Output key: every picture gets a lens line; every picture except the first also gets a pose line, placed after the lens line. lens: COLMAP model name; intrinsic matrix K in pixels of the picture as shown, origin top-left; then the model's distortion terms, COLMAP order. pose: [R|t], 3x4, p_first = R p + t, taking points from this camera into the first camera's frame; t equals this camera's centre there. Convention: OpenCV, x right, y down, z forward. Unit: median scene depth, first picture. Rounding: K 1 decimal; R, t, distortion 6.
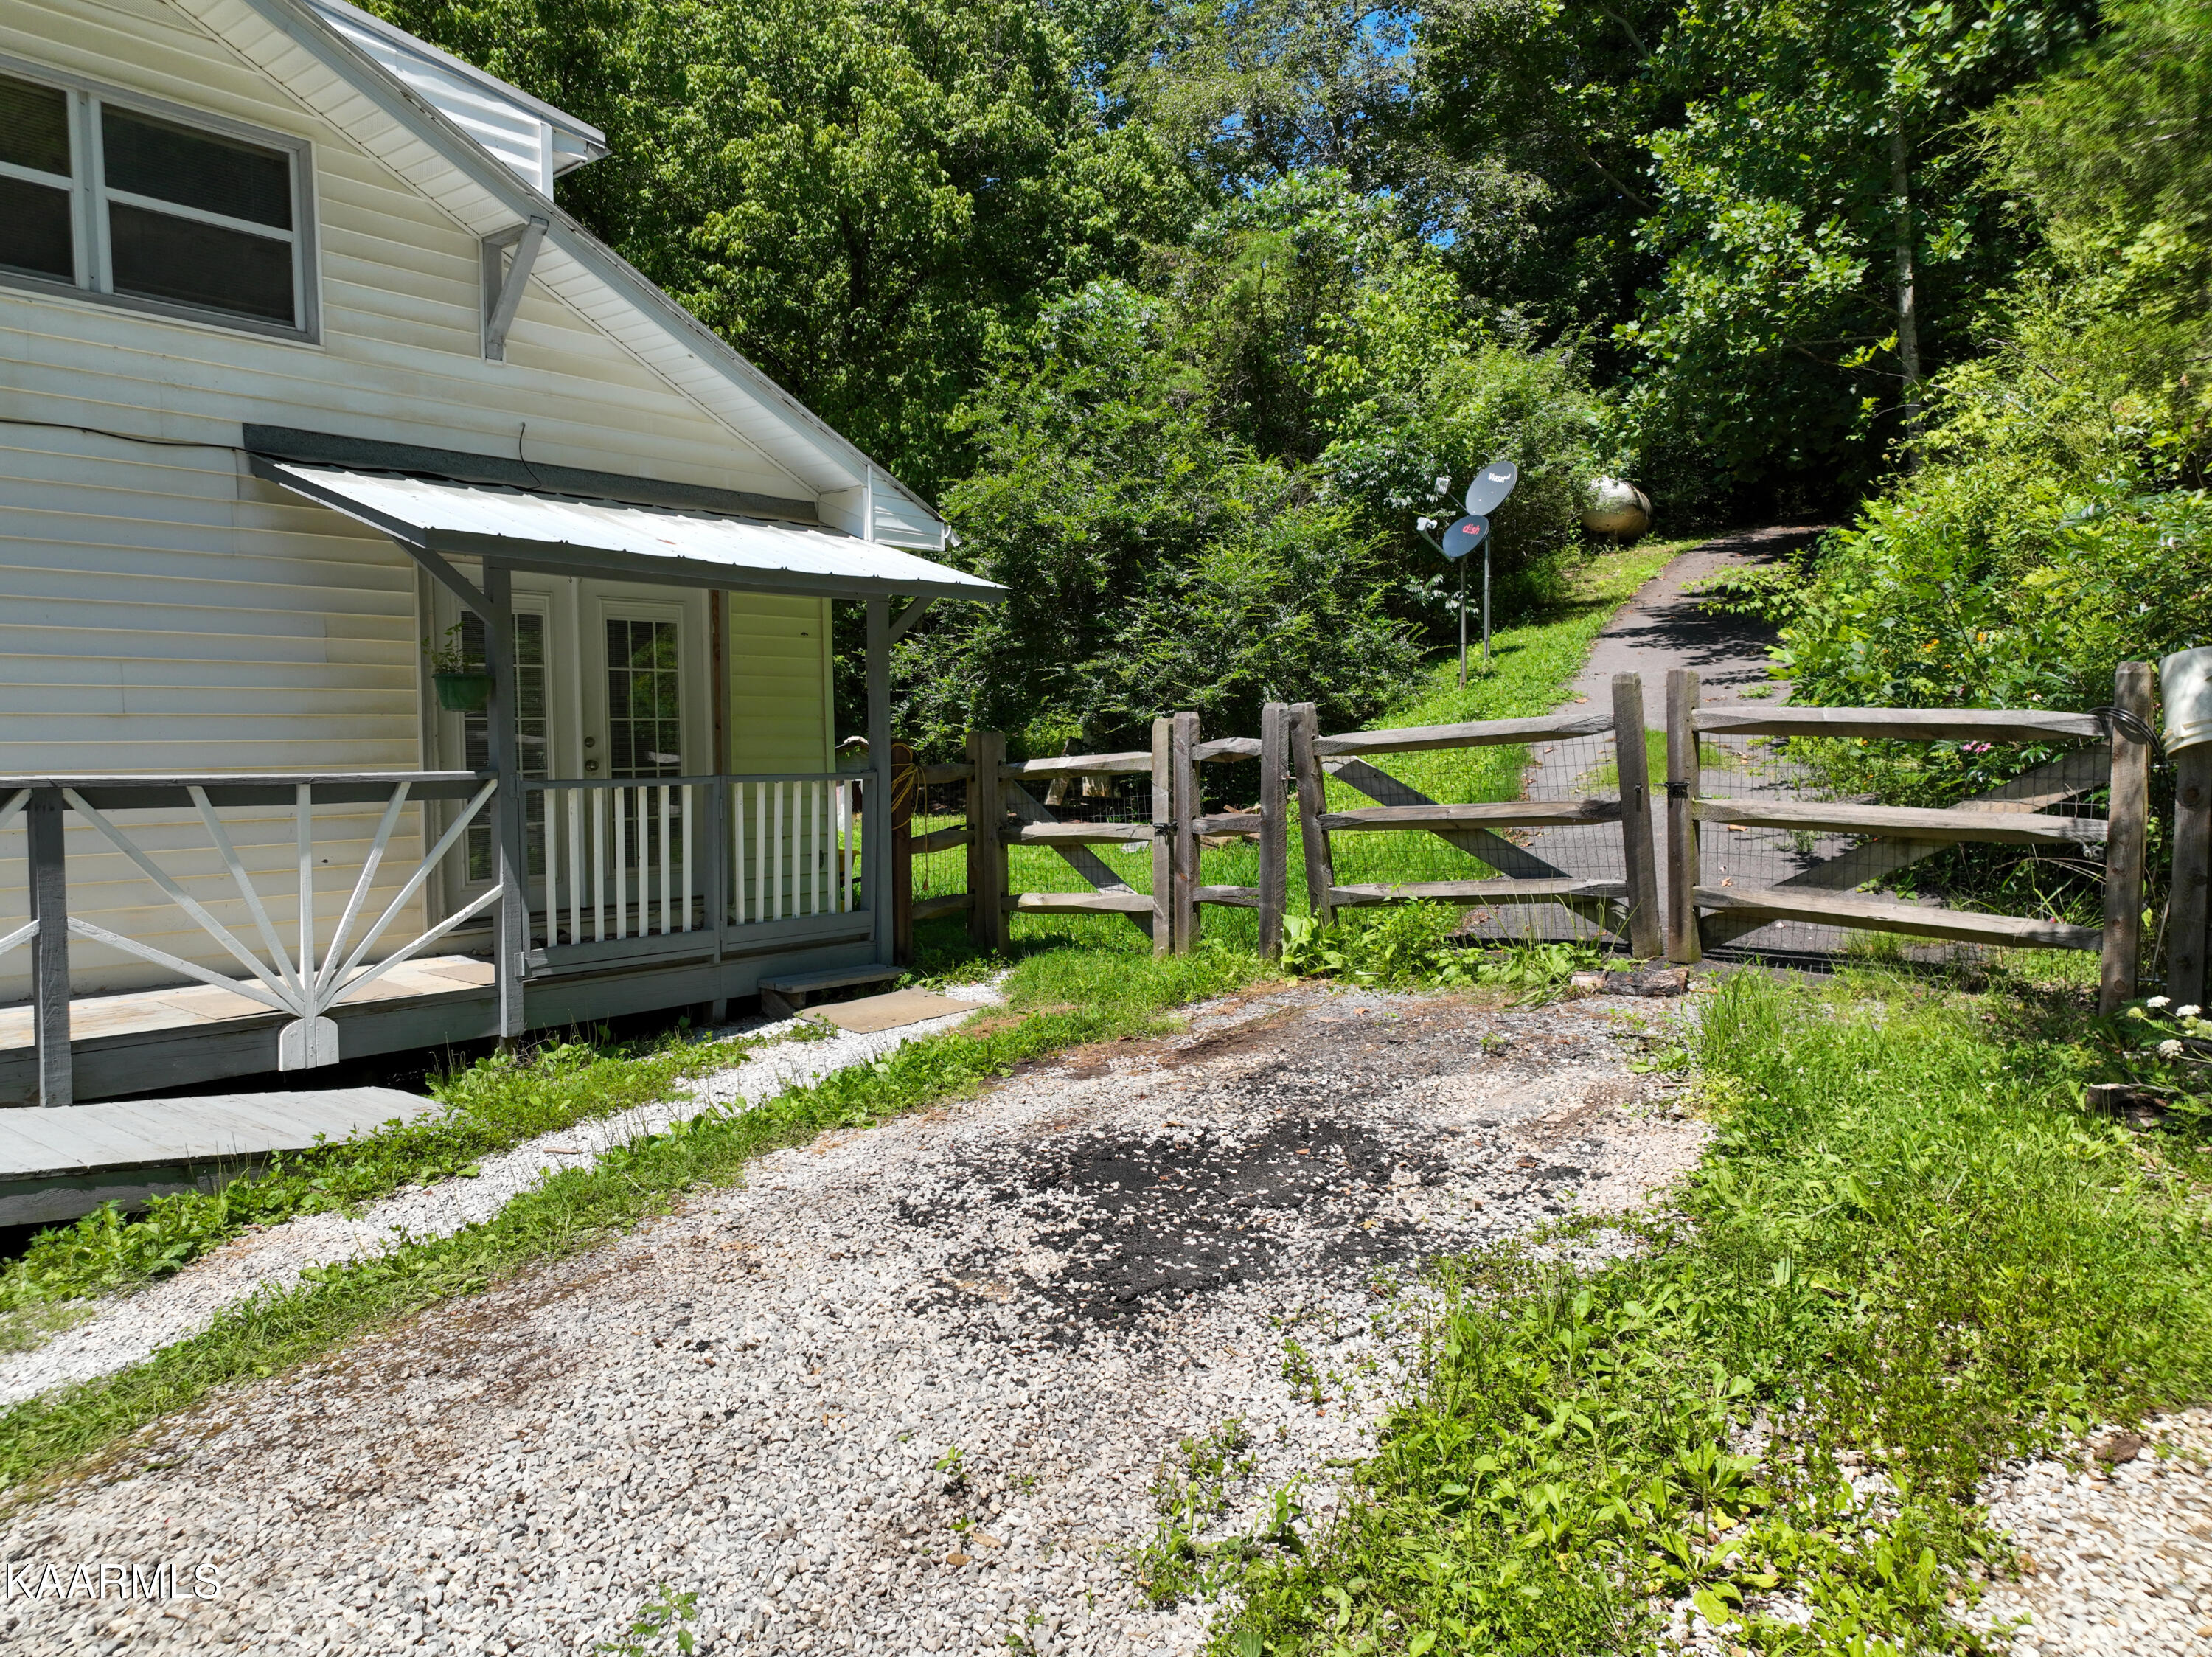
lens RADIAL K [[1556.2, 0, 1106.0], [0, 1556.2, 828.5], [0, 0, 1]] dist [0.009016, 0.007534]
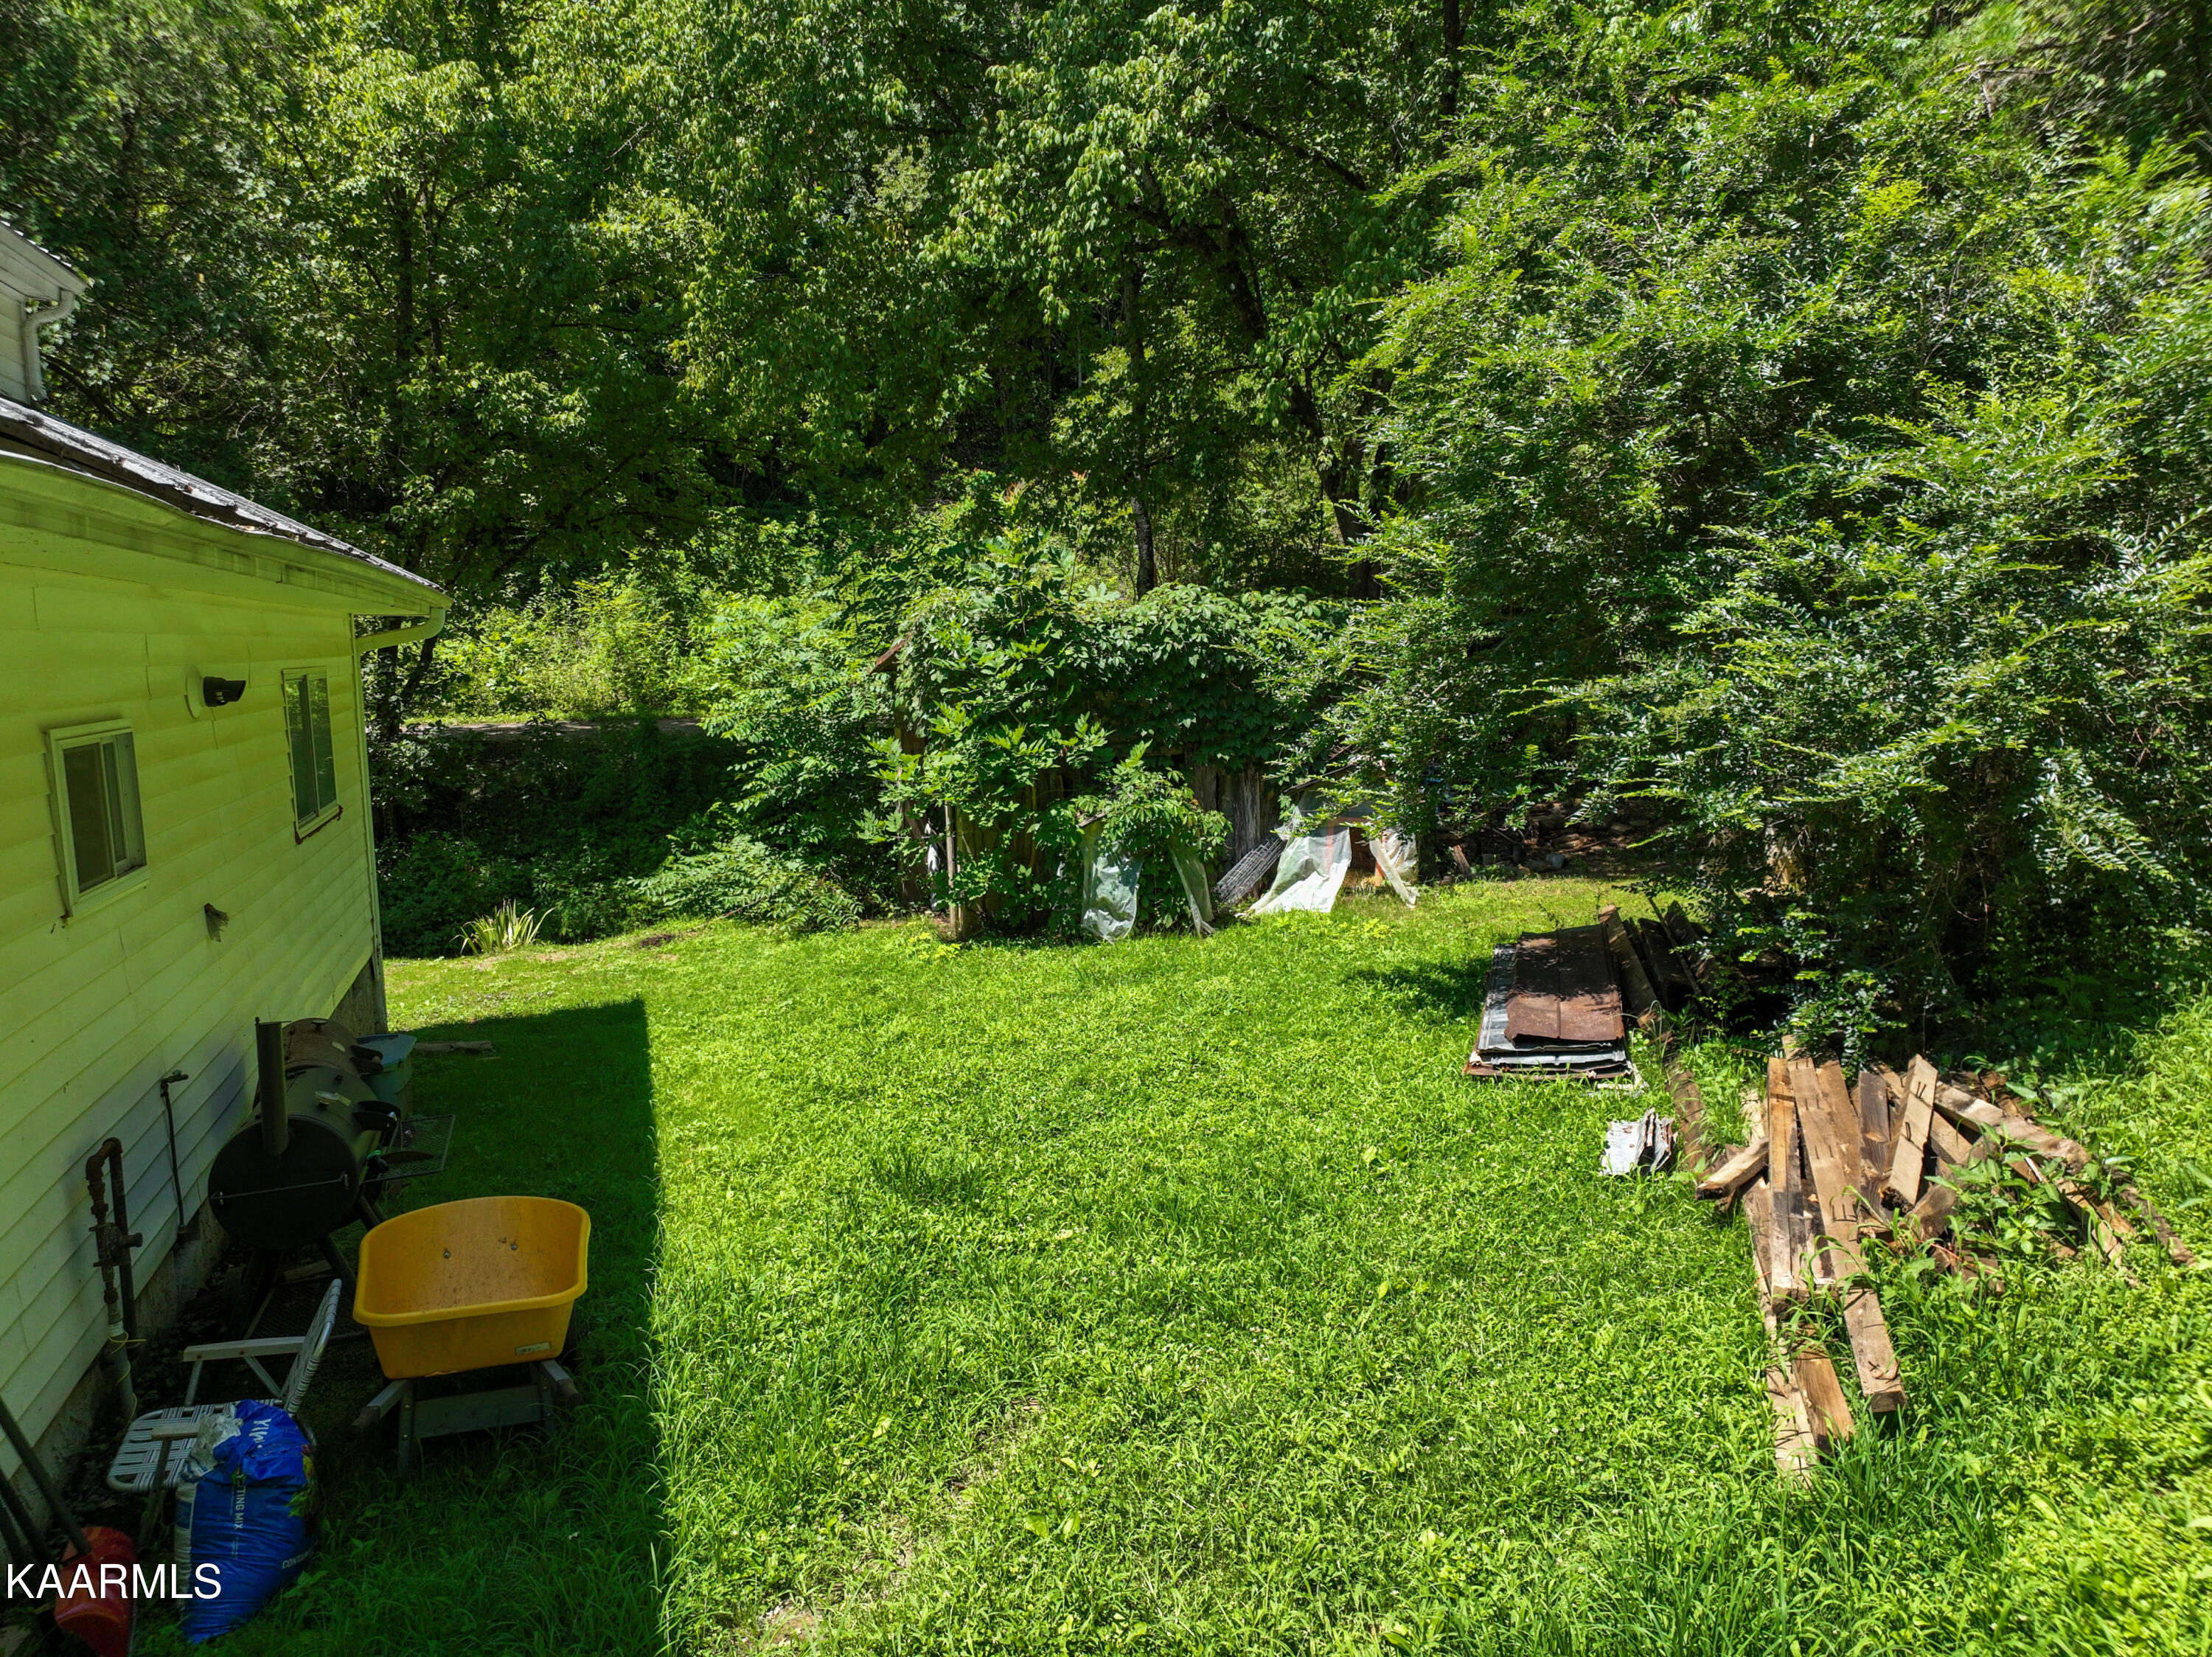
lens RADIAL K [[1569.5, 0, 1106.0], [0, 1569.5, 828.5], [0, 0, 1]] dist [0.002550, 0.006961]
pose [[0.856511, 0.054023, -0.513294, 0.224406], [-0.023714, 0.997576, 0.065421, -0.204062], [0.515584, -0.043862, 0.855716, 1.218659]]
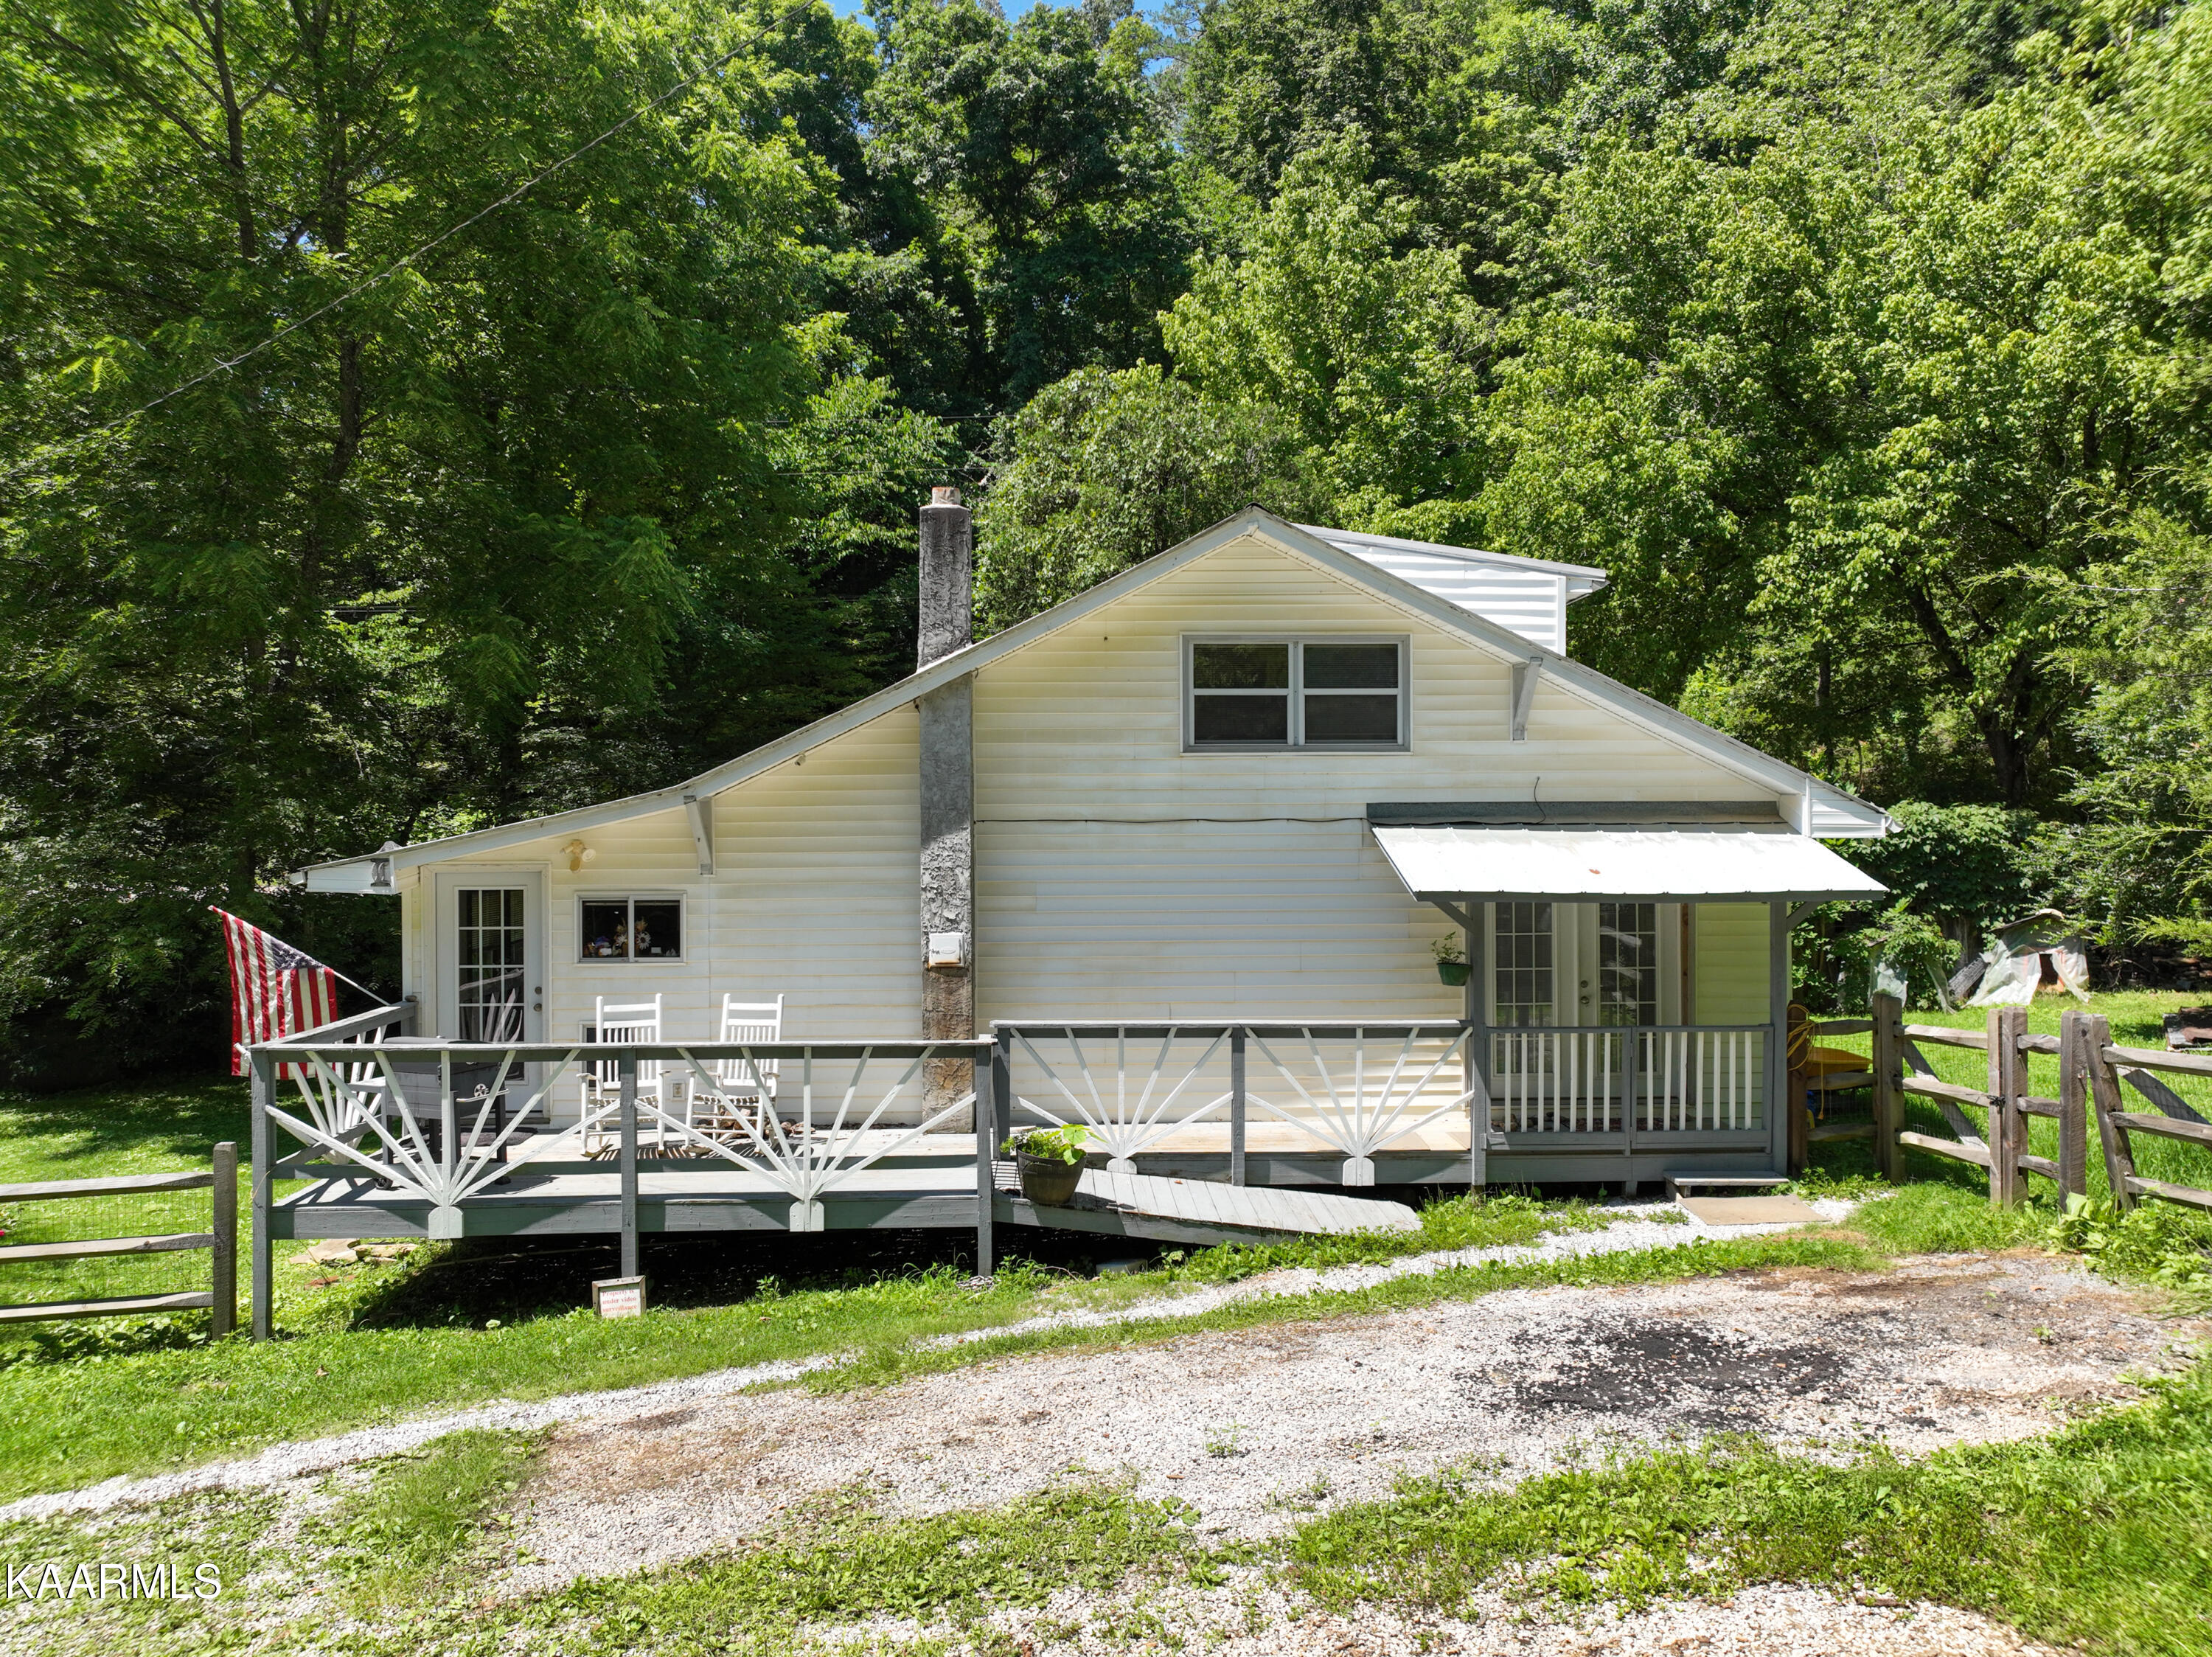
lens RADIAL K [[1569.5, 0, 1106.0], [0, 1569.5, 828.5], [0, 0, 1]] dist [0.002550, 0.006961]
pose [[0.669402, 0.008186, -0.742855, 0.551739], [-0.042851, 0.998700, -0.027609, -0.169636], [0.741663, 0.050313, 0.668883, -0.385430]]
